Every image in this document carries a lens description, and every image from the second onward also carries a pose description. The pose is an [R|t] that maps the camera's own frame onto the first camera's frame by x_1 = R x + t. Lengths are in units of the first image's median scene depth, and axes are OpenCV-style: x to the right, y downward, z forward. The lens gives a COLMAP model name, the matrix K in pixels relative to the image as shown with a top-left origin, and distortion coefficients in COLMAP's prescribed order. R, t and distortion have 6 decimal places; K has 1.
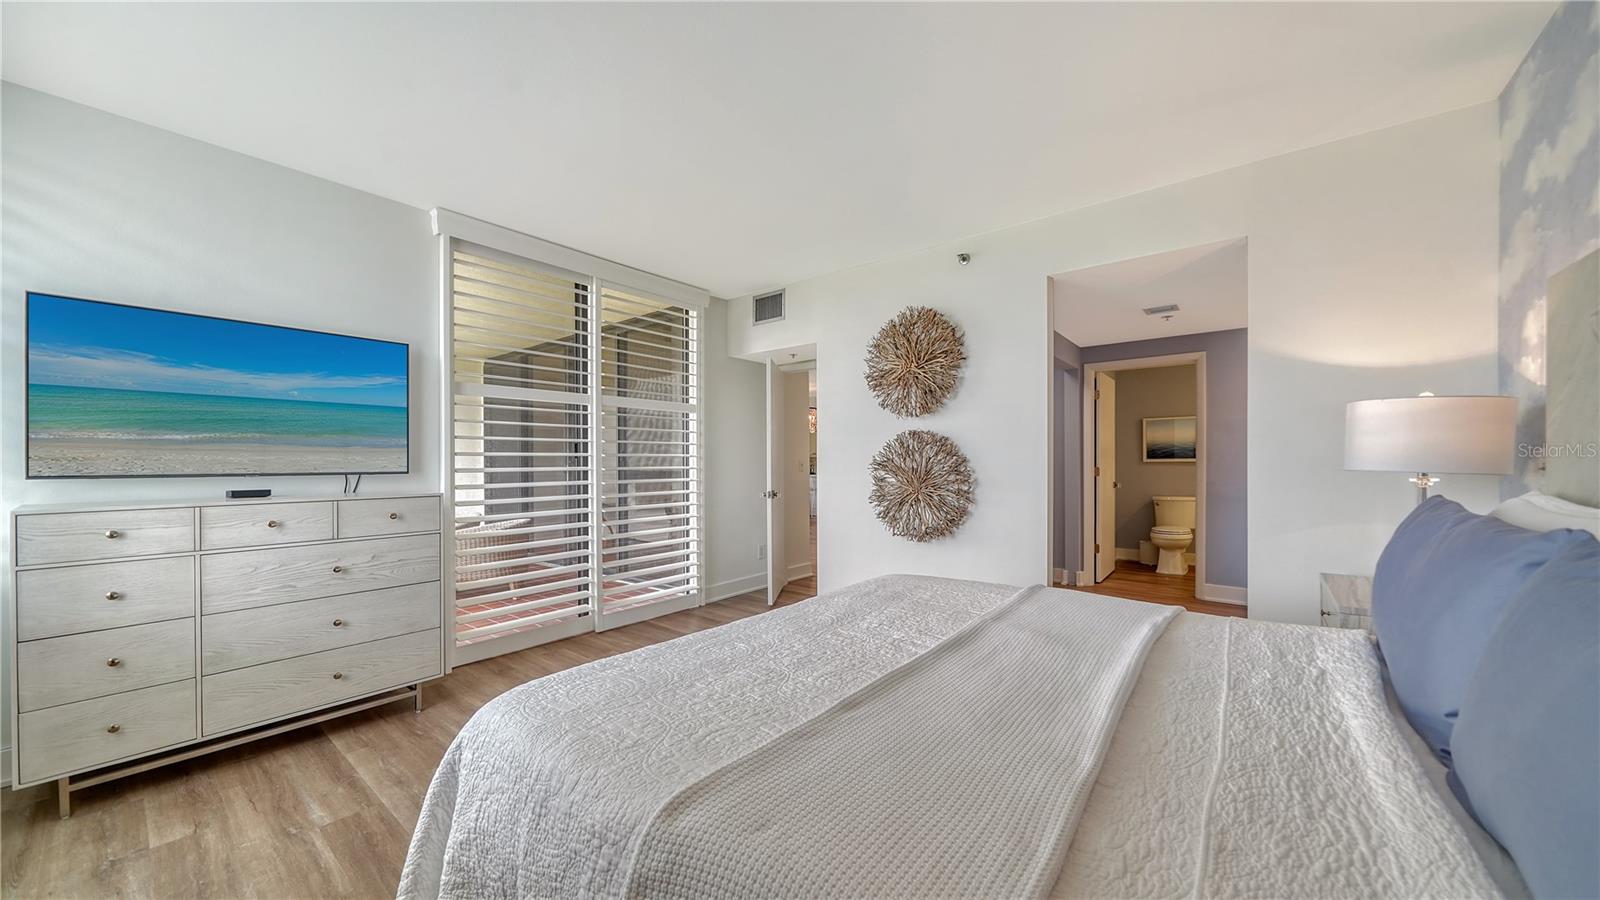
lens RADIAL K [[566.9, 0, 798.7], [0, 566.9, 466.0], [0, 0, 1]] dist [0.002104, -0.001286]
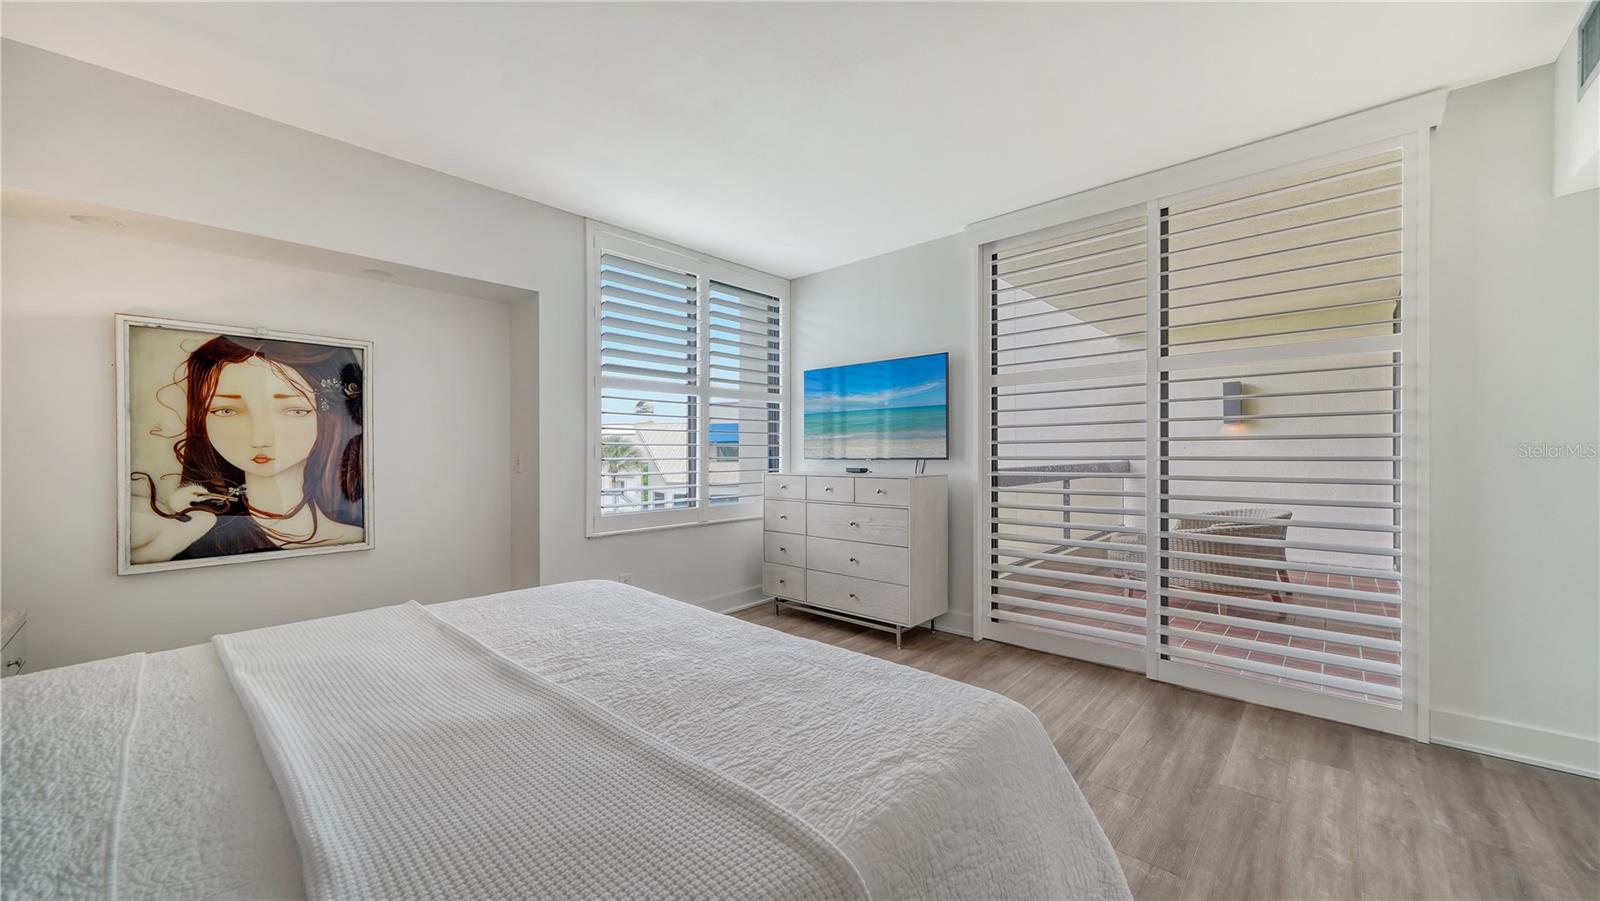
lens RADIAL K [[579.4, 0, 789.8], [0, 579.4, 454.4], [0, 0, 1]] dist [-0.008066, -0.000579]
pose [[-0.070696, 0.009485, -0.997453, 0.582134], [-0.003196, 0.999948, 0.009735, -0.009135], [0.997493, 0.003876, -0.070662, 0.784355]]
